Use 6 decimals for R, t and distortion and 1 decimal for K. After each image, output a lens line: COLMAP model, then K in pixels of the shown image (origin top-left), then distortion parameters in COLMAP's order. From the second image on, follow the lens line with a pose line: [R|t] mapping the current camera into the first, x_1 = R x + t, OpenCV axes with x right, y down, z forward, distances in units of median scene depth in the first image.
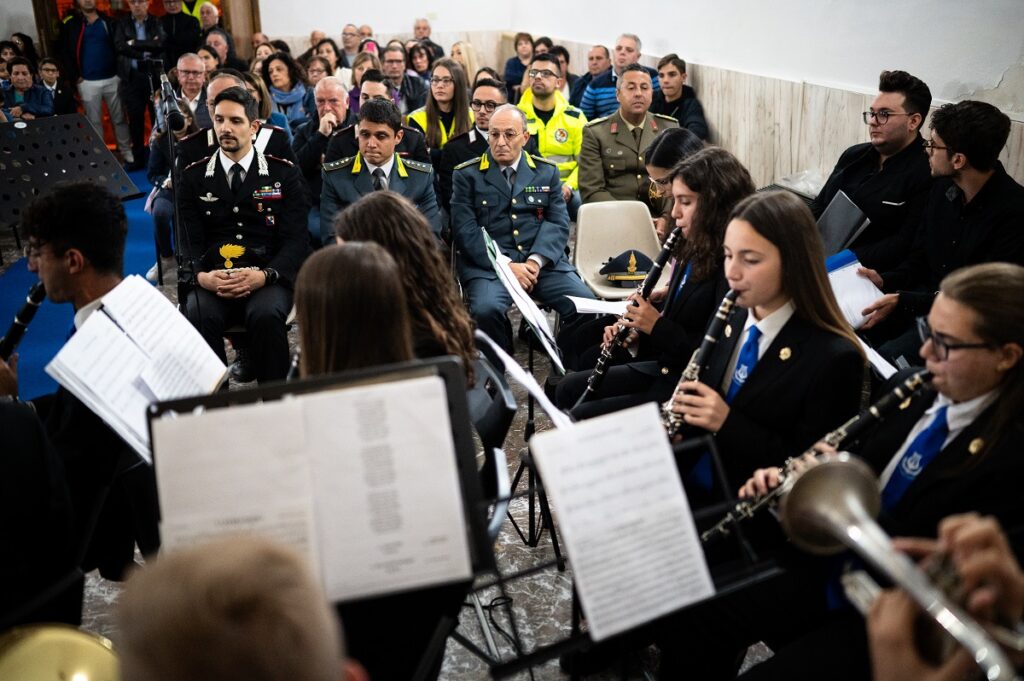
lens RADIAL K [[1001.2, 0, 512.0], [0, 1001.2, 340.5], [0, 0, 1]] dist [-0.018329, 0.002361]
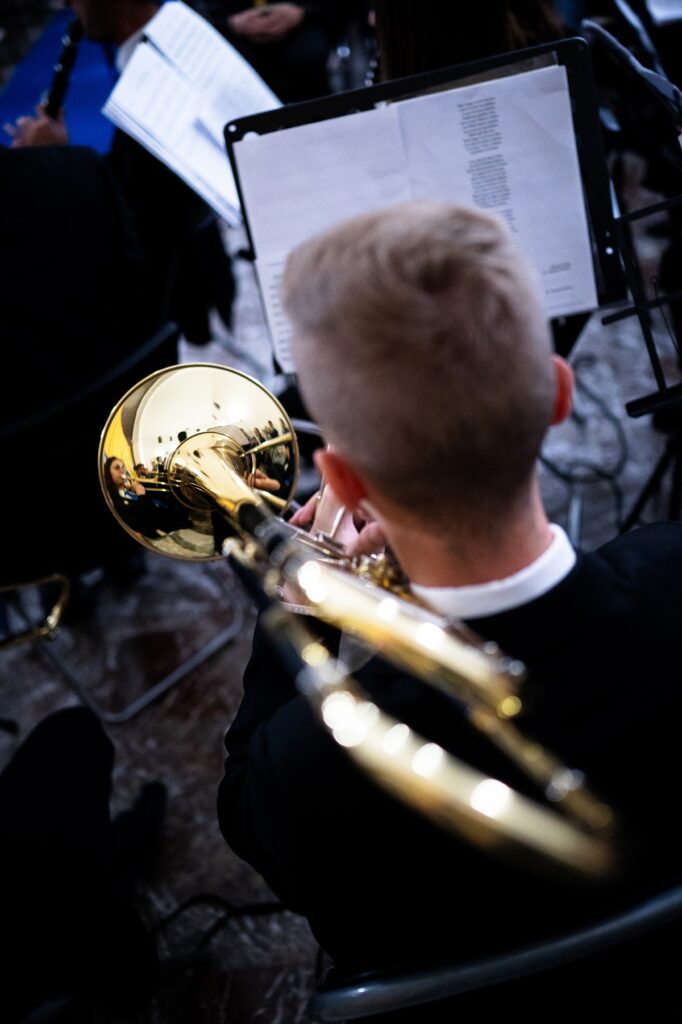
lens RADIAL K [[1001.2, 0, 341.0], [0, 1001.2, 512.0], [0, 0, 1]] dist [-0.018329, 0.002361]
pose [[0.979543, -0.012353, -0.200857, -0.075310], [0.084418, 0.931269, 0.354417, 0.062141], [0.182674, -0.364122, 0.913261, 0.080237]]
